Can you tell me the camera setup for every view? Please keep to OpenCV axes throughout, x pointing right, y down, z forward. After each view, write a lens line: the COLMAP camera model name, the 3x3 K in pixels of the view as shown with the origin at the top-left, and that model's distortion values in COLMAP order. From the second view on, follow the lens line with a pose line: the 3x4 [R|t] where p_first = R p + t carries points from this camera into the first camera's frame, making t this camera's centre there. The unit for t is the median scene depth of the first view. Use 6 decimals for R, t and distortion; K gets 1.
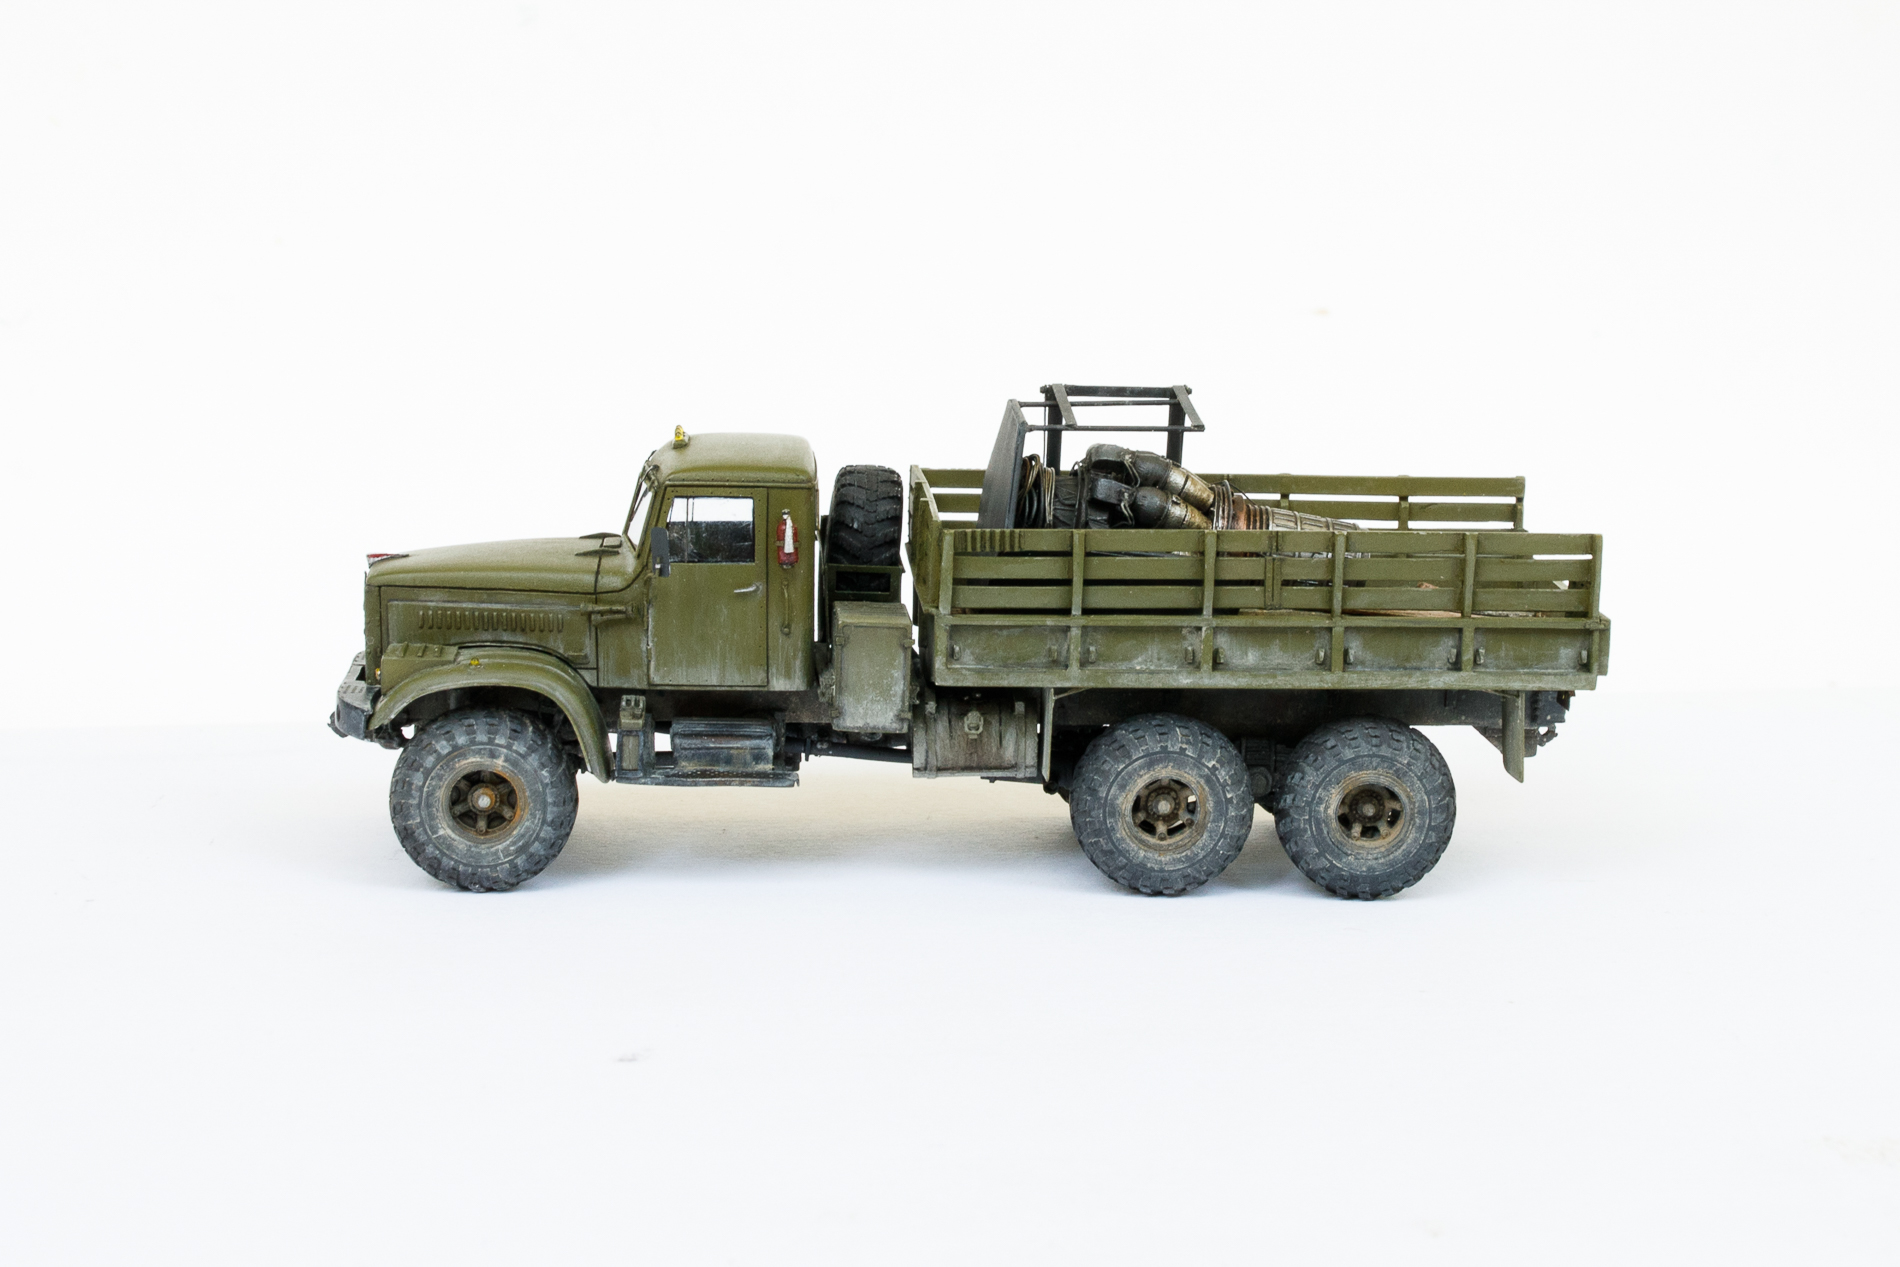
lens RADIAL K [[4251.0, 0, 950.0], [0, 4251.0, 633.5], [0, 0, 1]] dist [-0.094163, -0.120200]
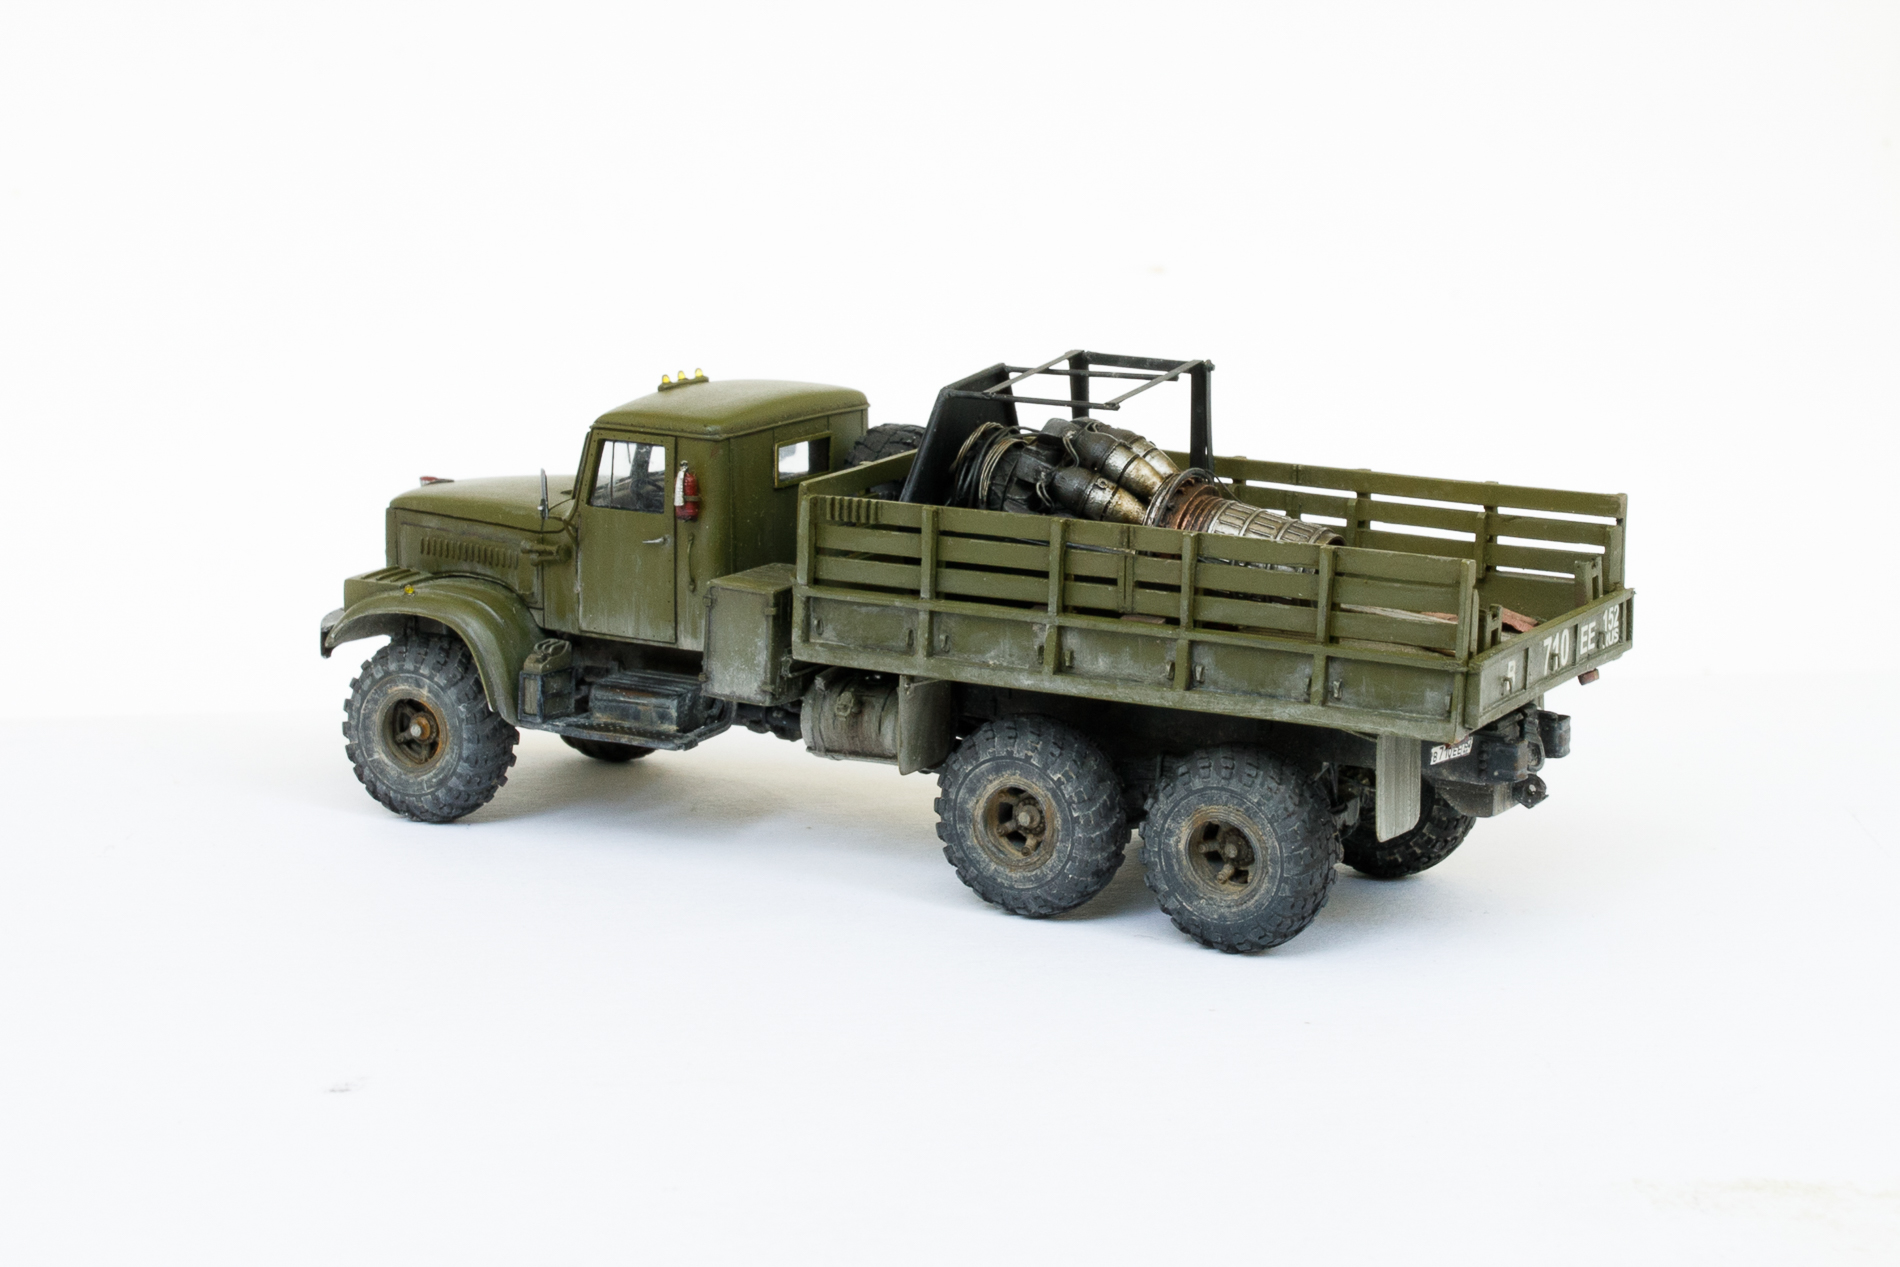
lens RADIAL K [[4251.0, 0, 950.0], [0, 4251.0, 633.5], [0, 0, 1]] dist [-0.094163, -0.120200]
pose [[0.835625, 0.095809, -0.540881, 0.528005], [-0.090181, 0.995239, 0.036969, -0.030963], [0.541848, 0.017885, 0.840286, 0.228861]]
